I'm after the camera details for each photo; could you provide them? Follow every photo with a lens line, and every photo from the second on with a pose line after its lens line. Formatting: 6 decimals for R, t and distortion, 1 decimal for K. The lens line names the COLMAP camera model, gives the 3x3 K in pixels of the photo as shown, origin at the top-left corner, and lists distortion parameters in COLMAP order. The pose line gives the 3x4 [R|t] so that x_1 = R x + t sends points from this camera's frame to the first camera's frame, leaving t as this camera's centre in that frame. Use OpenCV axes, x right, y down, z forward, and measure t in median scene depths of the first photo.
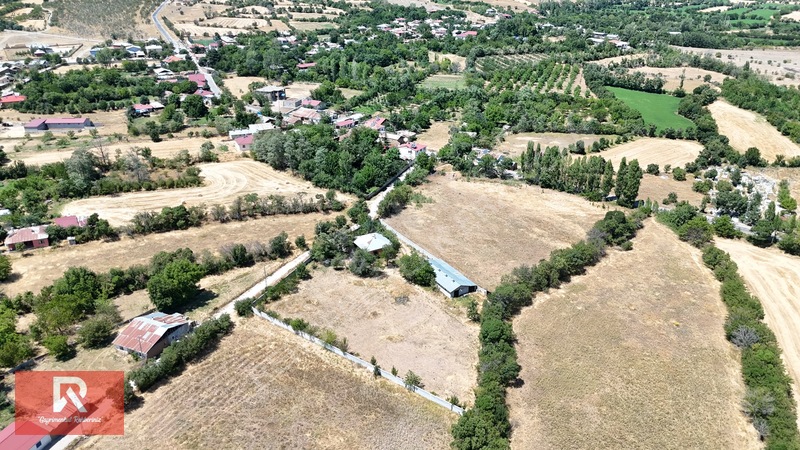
lens RADIAL K [[587.6, 0, 400.0], [0, 587.6, 225.0], [0, 0, 1]] dist [0.069309, -0.070935]
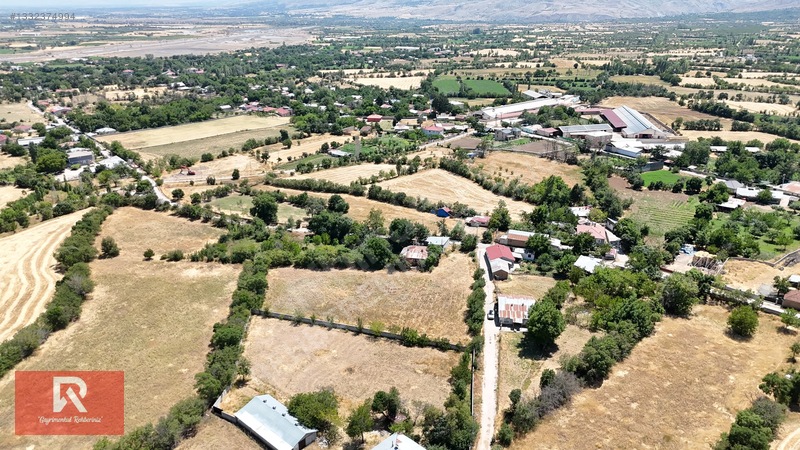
lens RADIAL K [[587.6, 0, 400.0], [0, 587.6, 225.0], [0, 0, 1]] dist [0.069309, -0.070935]
pose [[-0.959478, 0.098026, -0.264184, 0.070495], [-0.114109, 0.722064, 0.682351, -0.437945], [0.257646, 0.684847, -0.681618, 0.969067]]
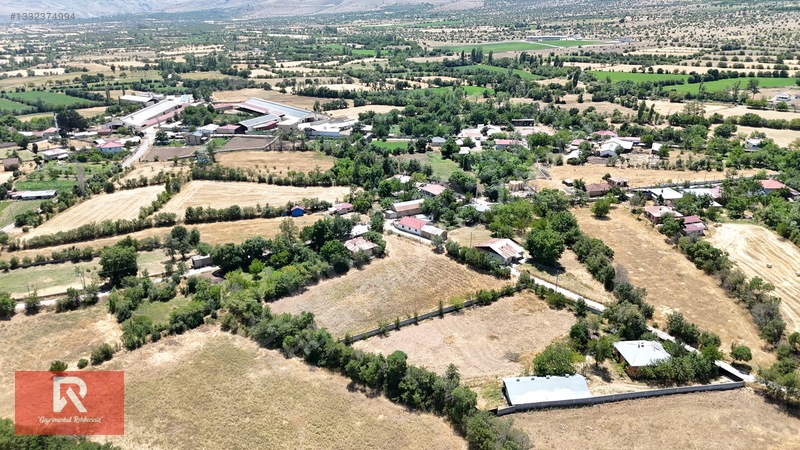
lens RADIAL K [[587.6, 0, 400.0], [0, 587.6, 225.0], [0, 0, 1]] dist [0.069309, -0.070935]
pose [[-0.407457, 0.320929, -0.854976, 0.535881], [-0.364923, 0.801002, 0.474581, -0.276124], [0.837144, 0.505372, -0.209259, 0.626775]]
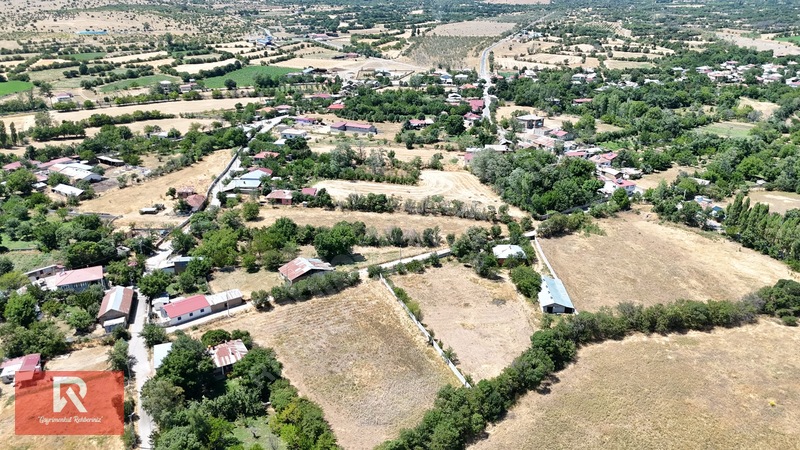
lens RADIAL K [[587.6, 0, 400.0], [0, 587.6, 225.0], [0, 0, 1]] dist [0.069309, -0.070935]
pose [[0.841399, 0.189336, -0.506162, 0.252970], [-0.218598, 0.975814, 0.001636, 0.017527], [0.494229, 0.109270, 0.862437, -0.040508]]
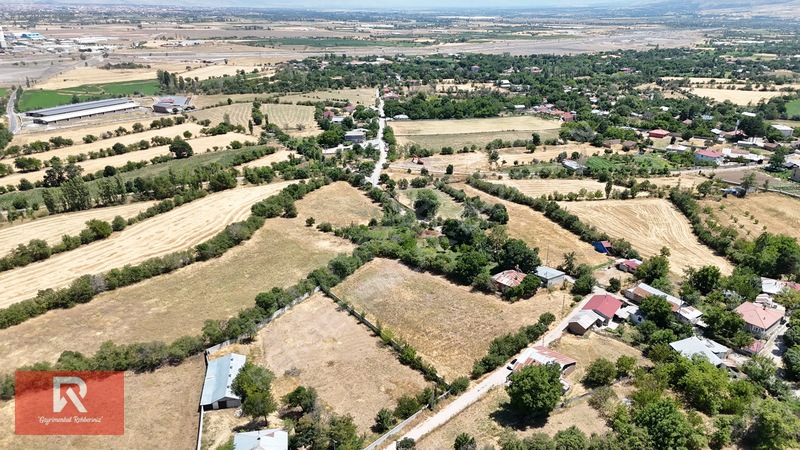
lens RADIAL K [[587.6, 0, 400.0], [0, 587.6, 225.0], [0, 0, 1]] dist [0.069309, -0.070935]
pose [[-0.943032, -0.120255, 0.310208, -0.275371], [0.130379, 0.724241, 0.677109, -0.428774], [-0.306091, 0.678980, -0.667304, 0.938496]]
